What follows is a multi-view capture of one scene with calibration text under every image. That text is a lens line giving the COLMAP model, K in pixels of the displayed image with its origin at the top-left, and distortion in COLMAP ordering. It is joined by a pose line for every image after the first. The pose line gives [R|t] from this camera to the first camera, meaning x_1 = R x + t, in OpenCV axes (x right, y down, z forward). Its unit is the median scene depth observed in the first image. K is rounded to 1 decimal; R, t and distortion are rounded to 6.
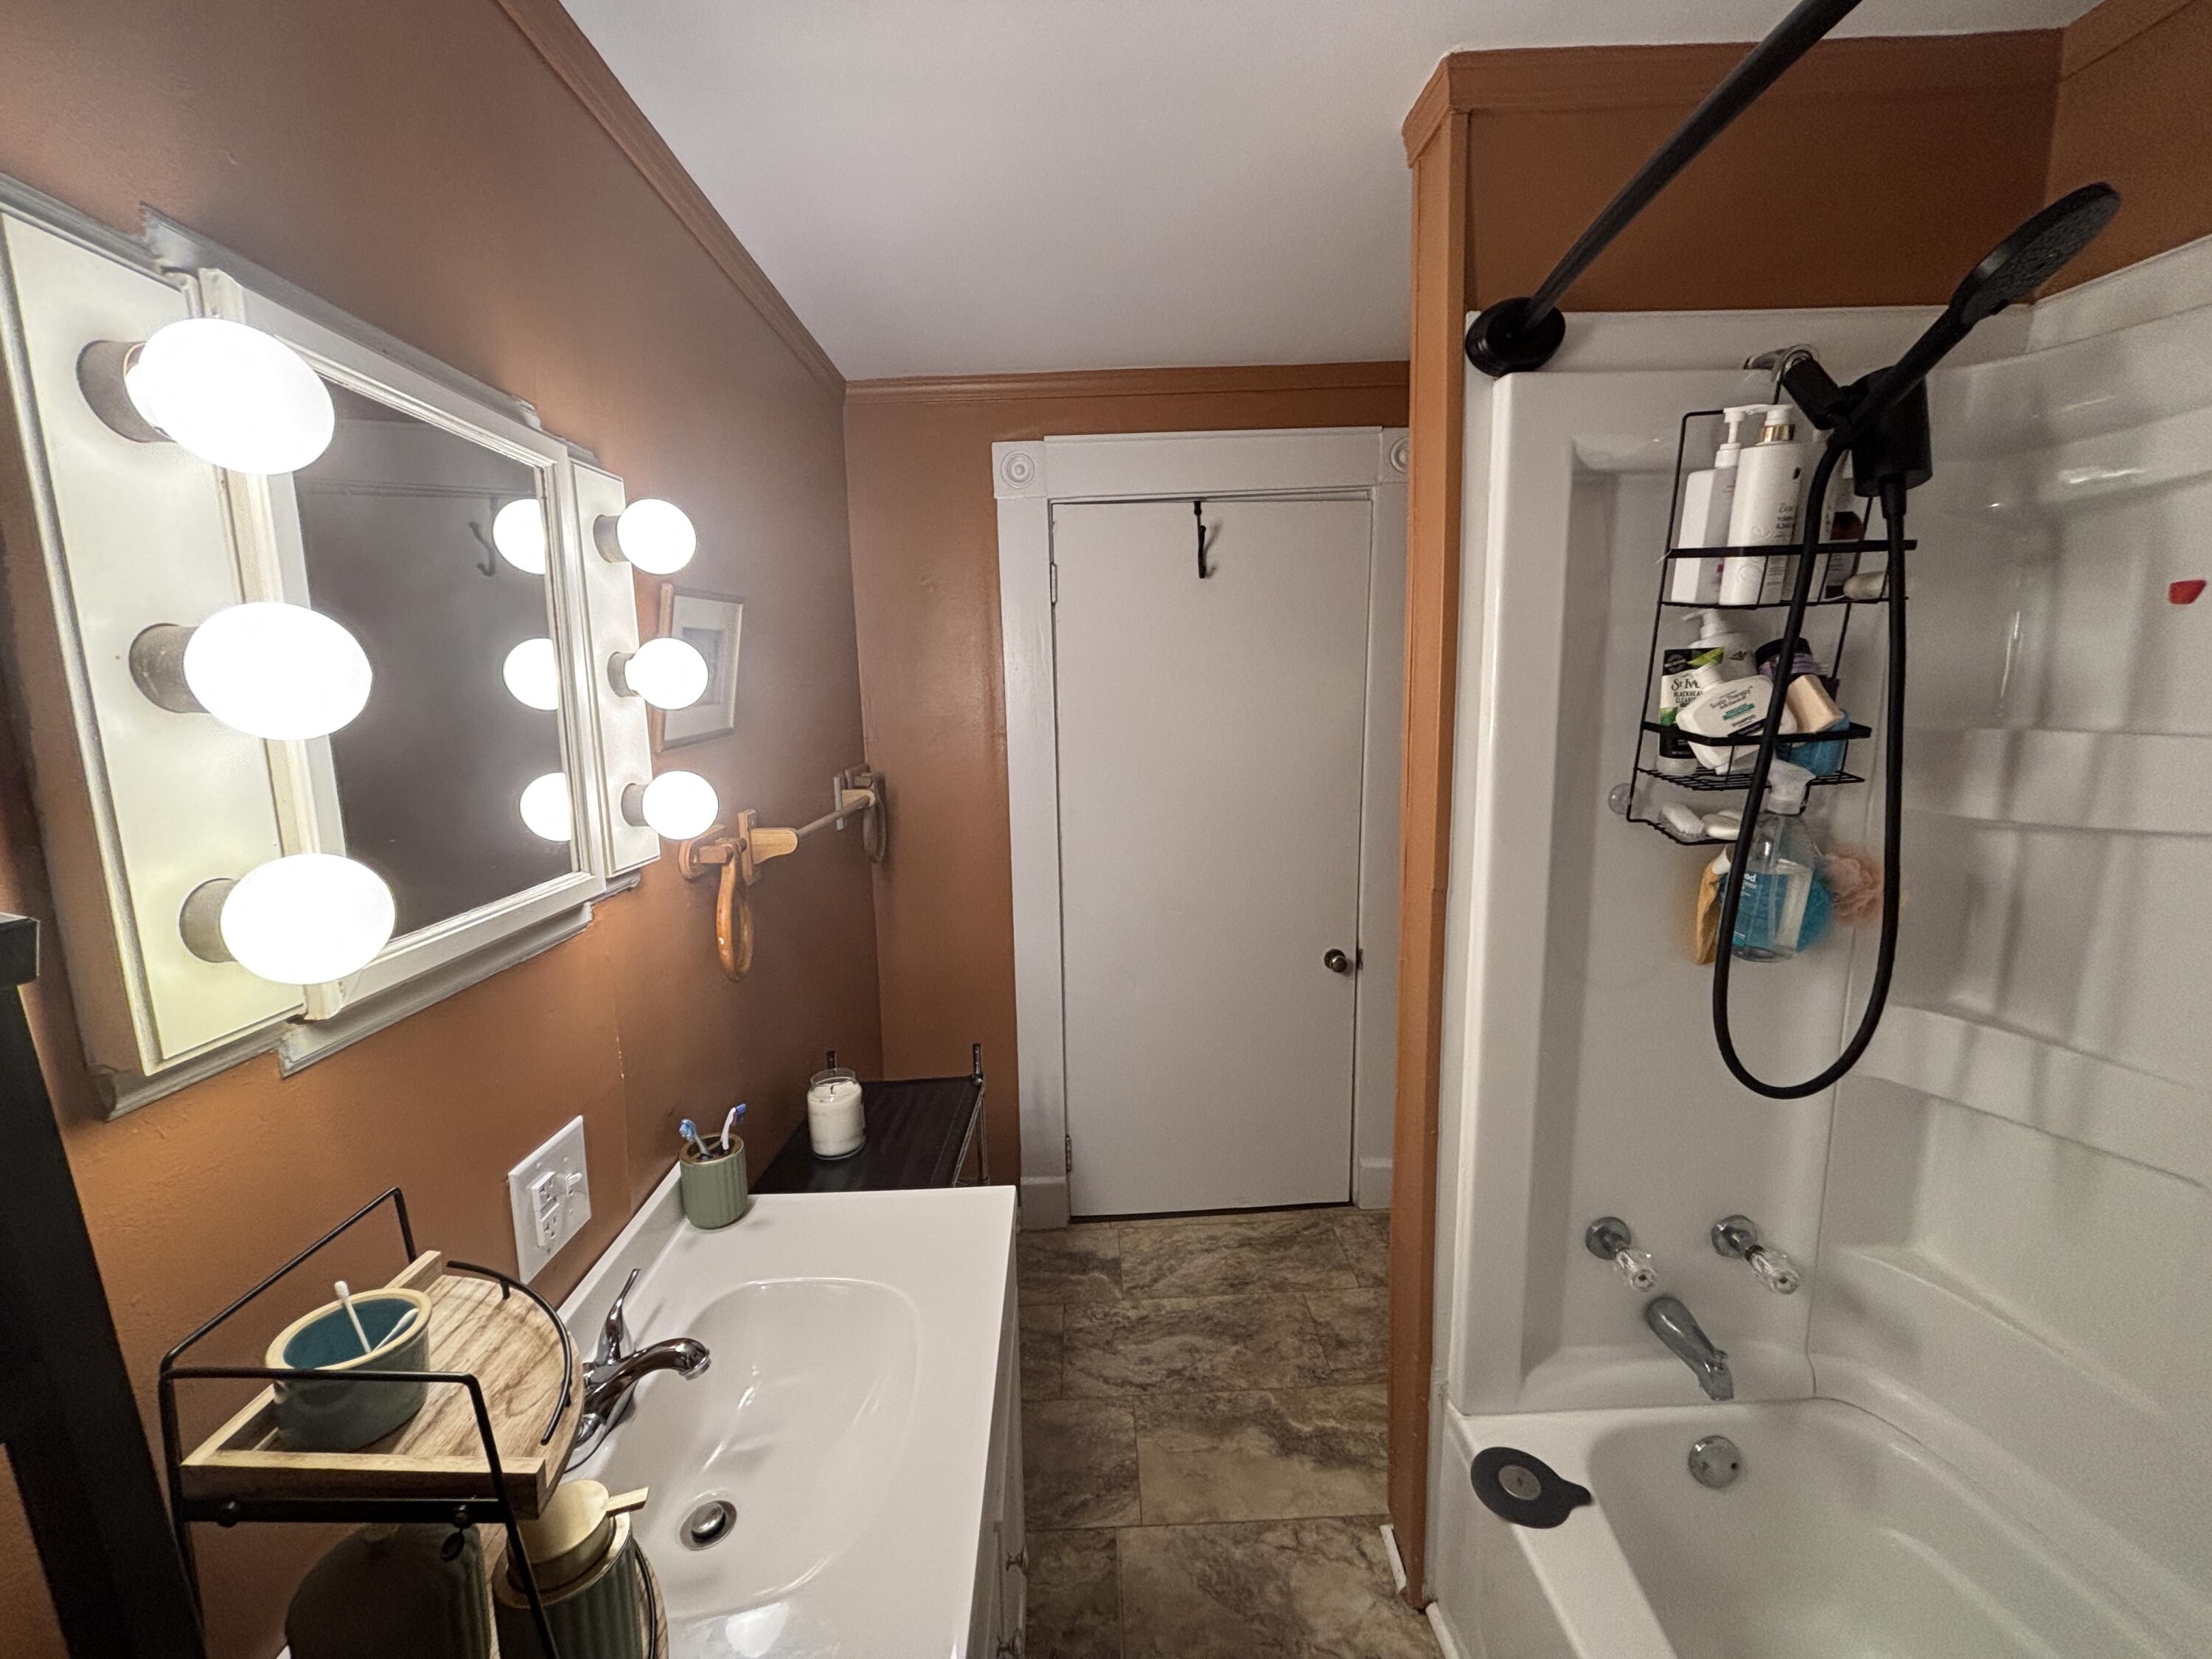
lens RADIAL K [[900.4, 0, 1098.7], [0, 900.4, 823.9], [0, 0, 1]] dist [0.001501, 0.000085]
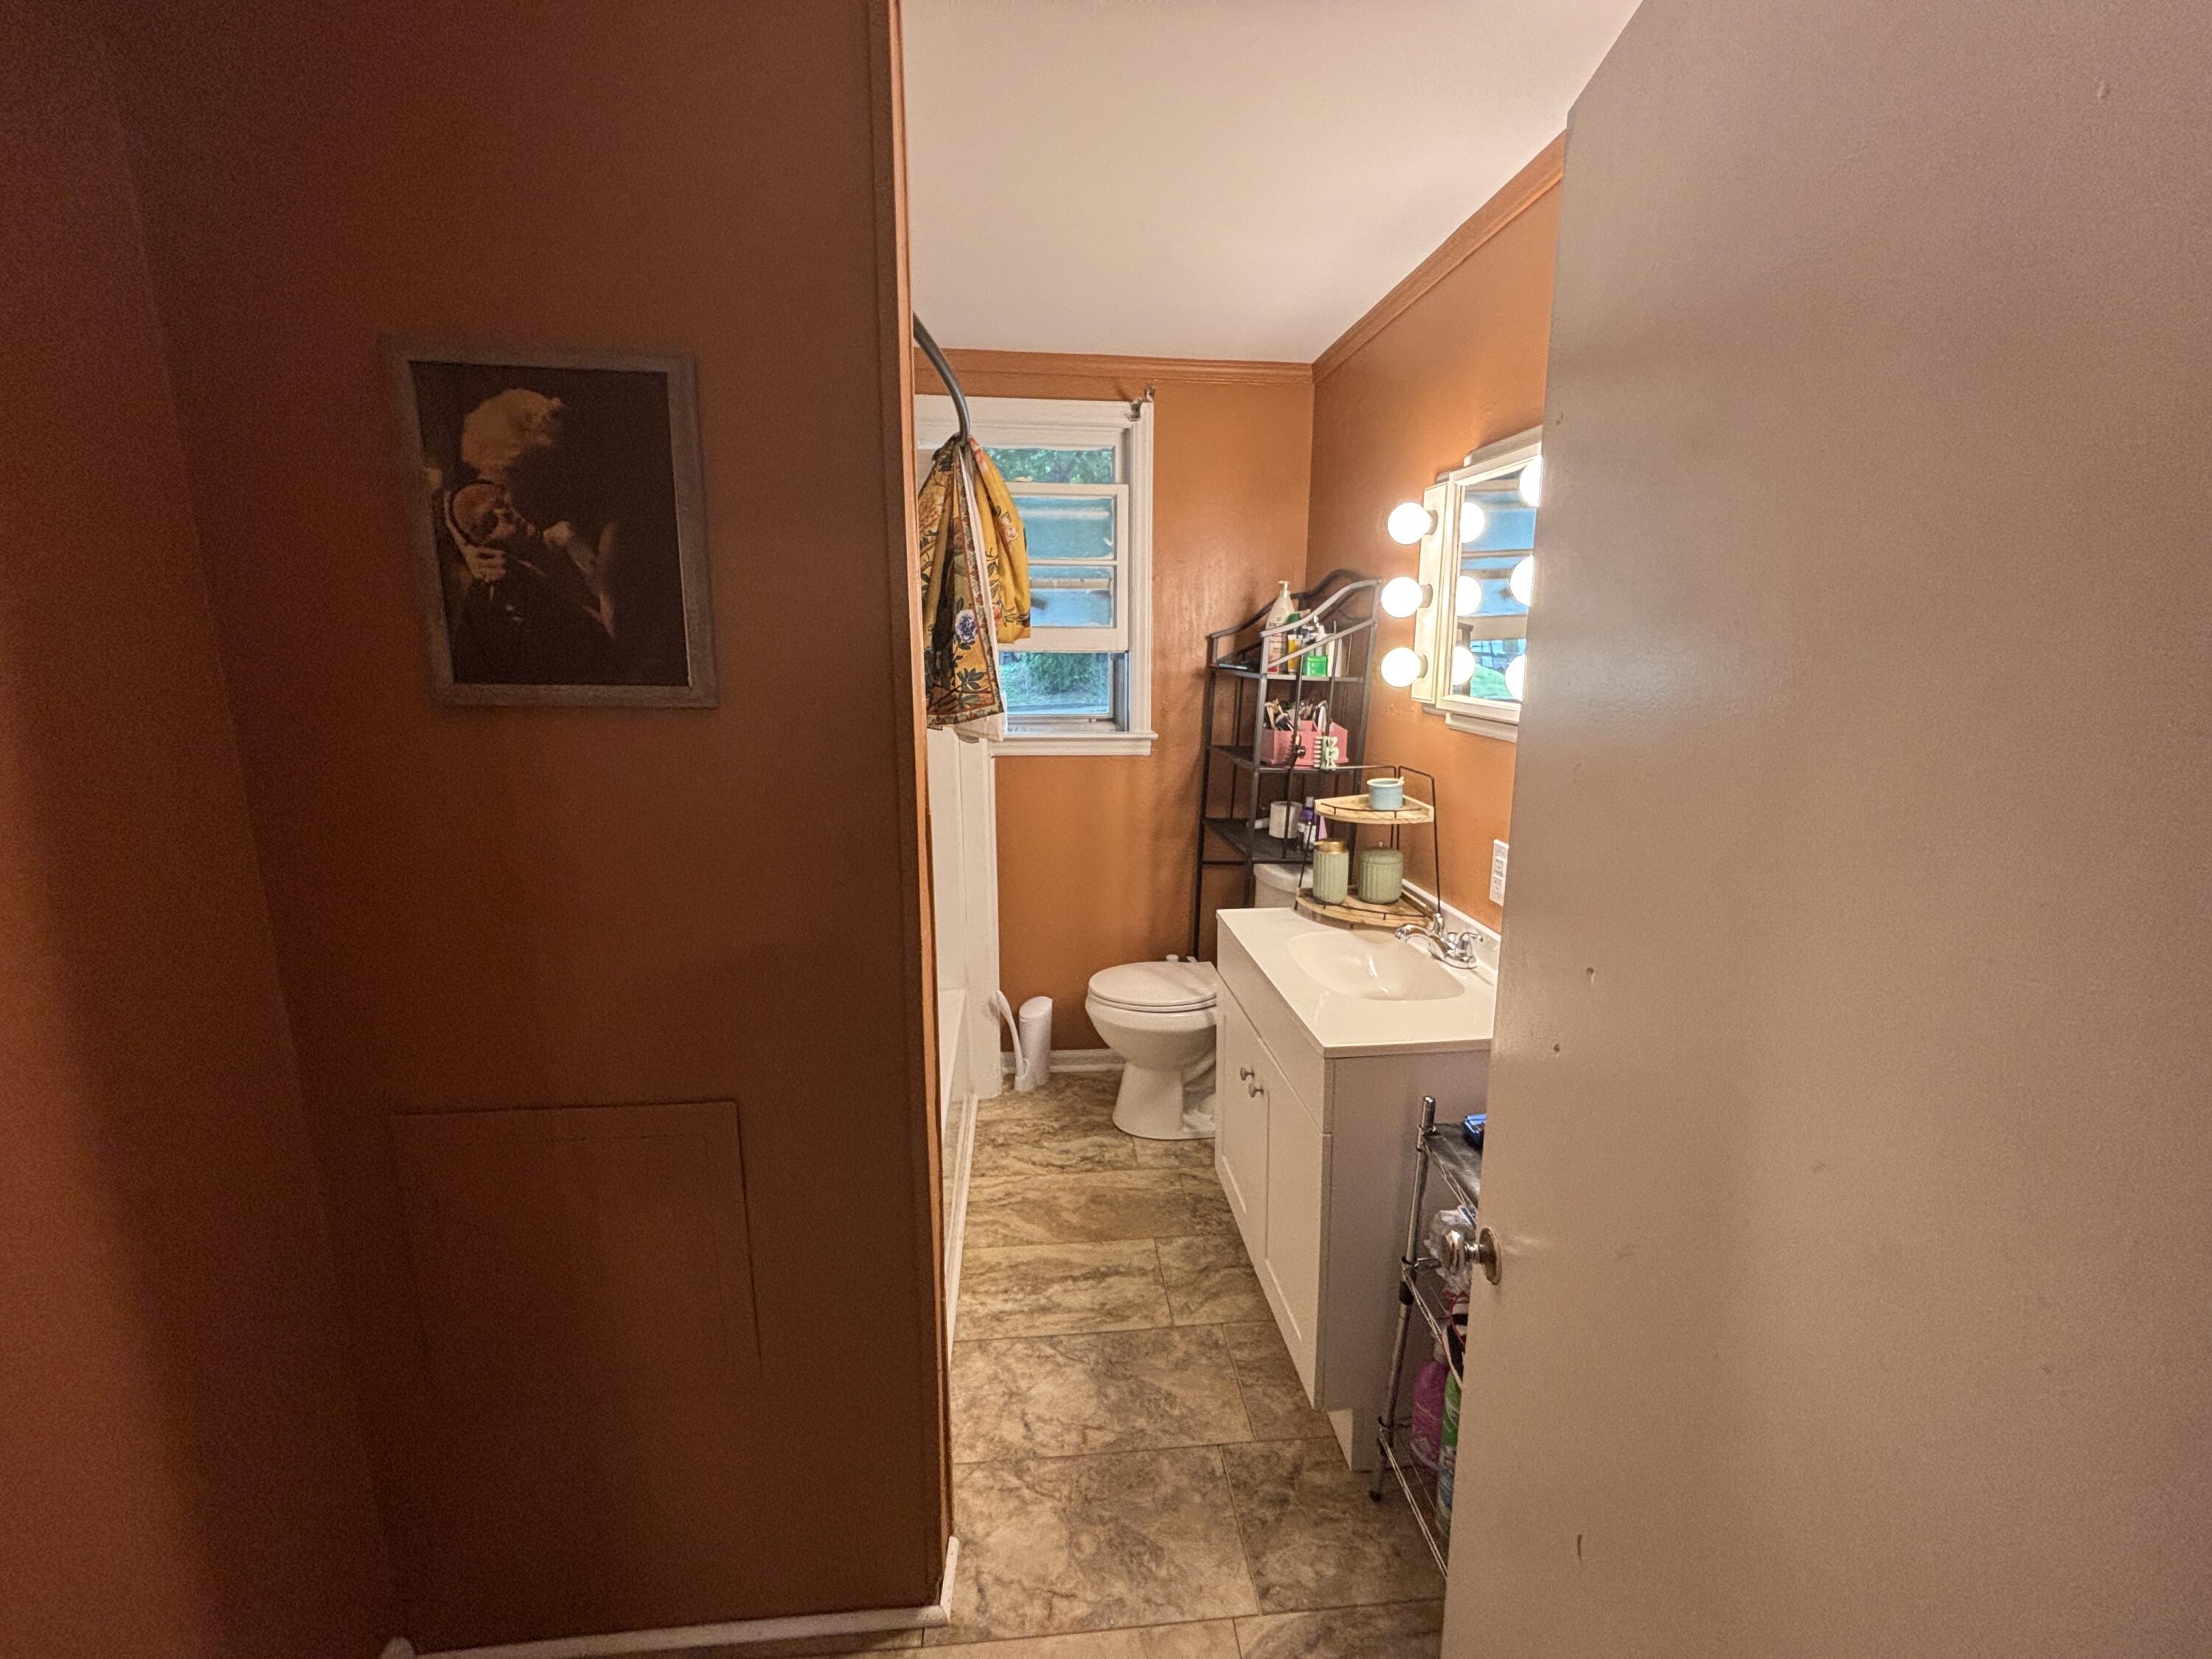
lens RADIAL K [[900.4, 0, 1103.7], [0, 900.4, 823.4], [0, 0, 1]] dist [0.001501, 0.000085]
pose [[-0.997295, 0.032969, -0.065689, 0.207089], [0.008009, 0.937173, 0.348773, -0.207820], [0.073061, 0.347304, -0.934902, 1.587220]]
